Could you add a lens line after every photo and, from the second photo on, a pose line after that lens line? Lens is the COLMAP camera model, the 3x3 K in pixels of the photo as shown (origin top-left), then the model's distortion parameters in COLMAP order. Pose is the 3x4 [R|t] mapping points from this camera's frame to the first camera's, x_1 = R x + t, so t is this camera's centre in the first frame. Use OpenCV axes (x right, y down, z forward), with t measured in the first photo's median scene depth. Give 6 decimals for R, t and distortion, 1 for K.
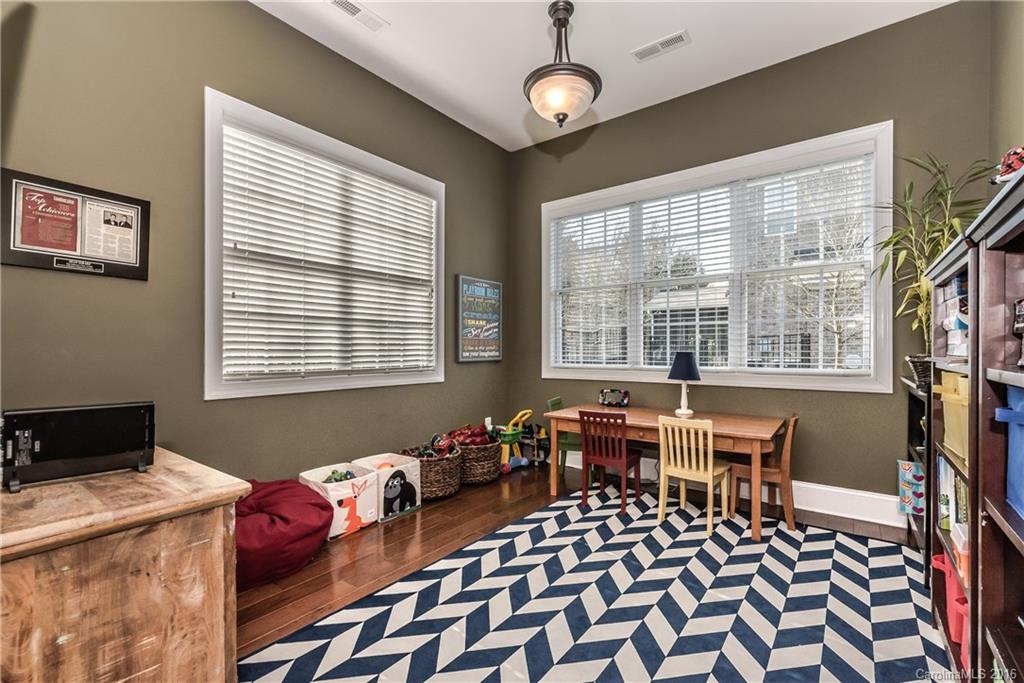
lens RADIAL K [[446.5, 0, 519.4], [0, 446.5, 346.4], [0, 0, 1]] dist [0.005888, -0.002162]
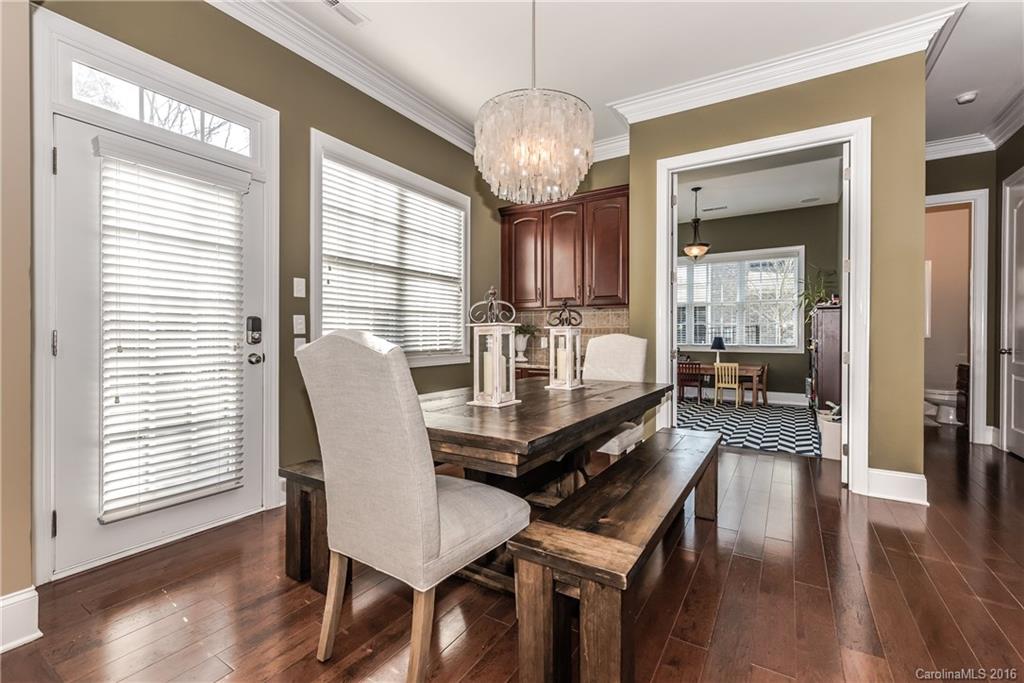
lens RADIAL K [[446.5, 0, 518.6], [0, 446.5, 338.2], [0, 0, 1]] dist [0.005888, -0.002162]
pose [[0.994494, -0.001186, 0.104791, -0.203707], [-0.000389, 0.999887, 0.015008, -0.004088], [-0.104797, -0.014967, 0.994381, -0.264883]]
